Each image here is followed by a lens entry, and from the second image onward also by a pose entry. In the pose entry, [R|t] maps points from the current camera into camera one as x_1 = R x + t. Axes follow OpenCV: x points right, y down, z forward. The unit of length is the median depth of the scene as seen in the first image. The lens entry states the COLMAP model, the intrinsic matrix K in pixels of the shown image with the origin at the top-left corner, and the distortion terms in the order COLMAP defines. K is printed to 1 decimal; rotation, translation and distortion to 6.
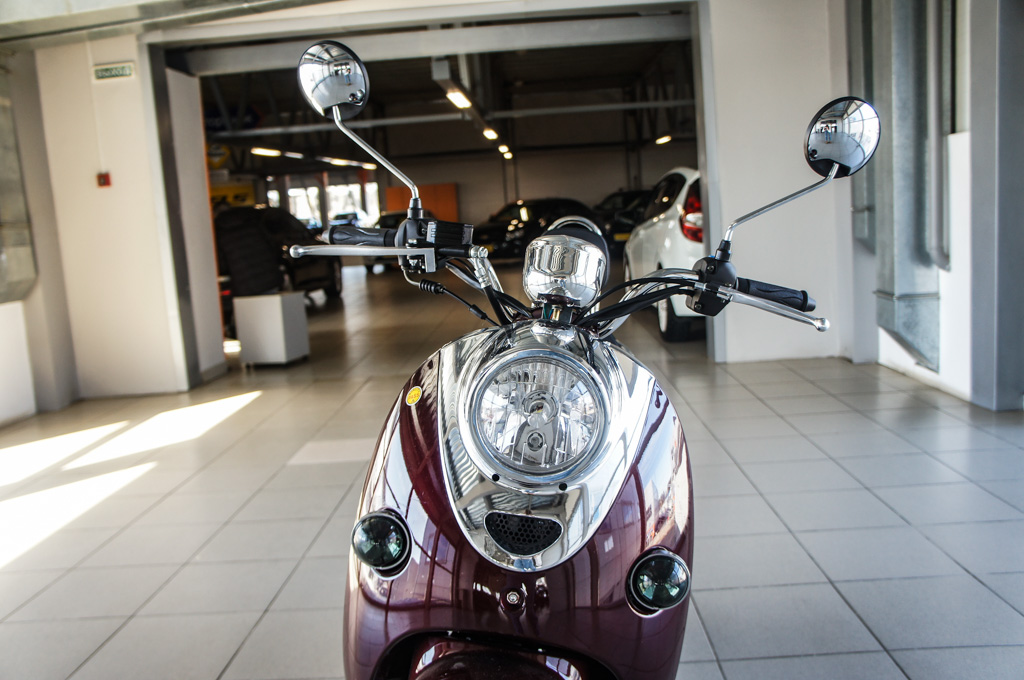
lens RADIAL K [[896.6, 0, 512.0], [0, 896.6, 340.0], [0, 0, 1]] dist [-0.156075, 0.154802]
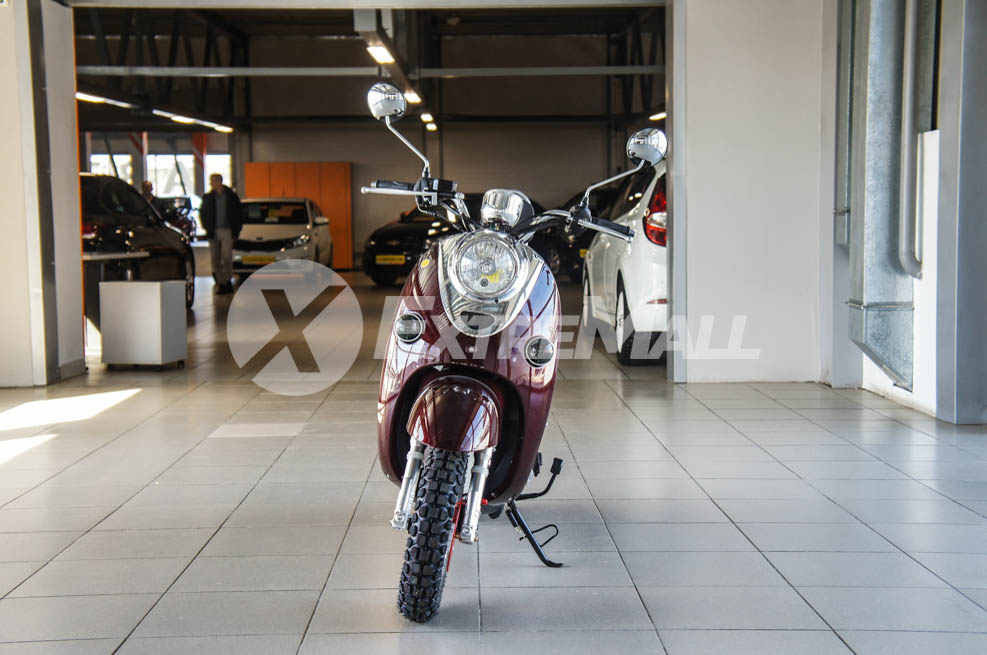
lens RADIAL K [[1455.6, 0, 494.5], [0, 1455.6, 298.5], [0, 0, 1]] dist [0.270585, 0.026432]
pose [[0.997399, 0.052093, 0.049816, -0.023205], [-0.047604, 0.995034, -0.087412, 0.086412], [-0.054122, 0.084813, 0.994926, -0.467236]]
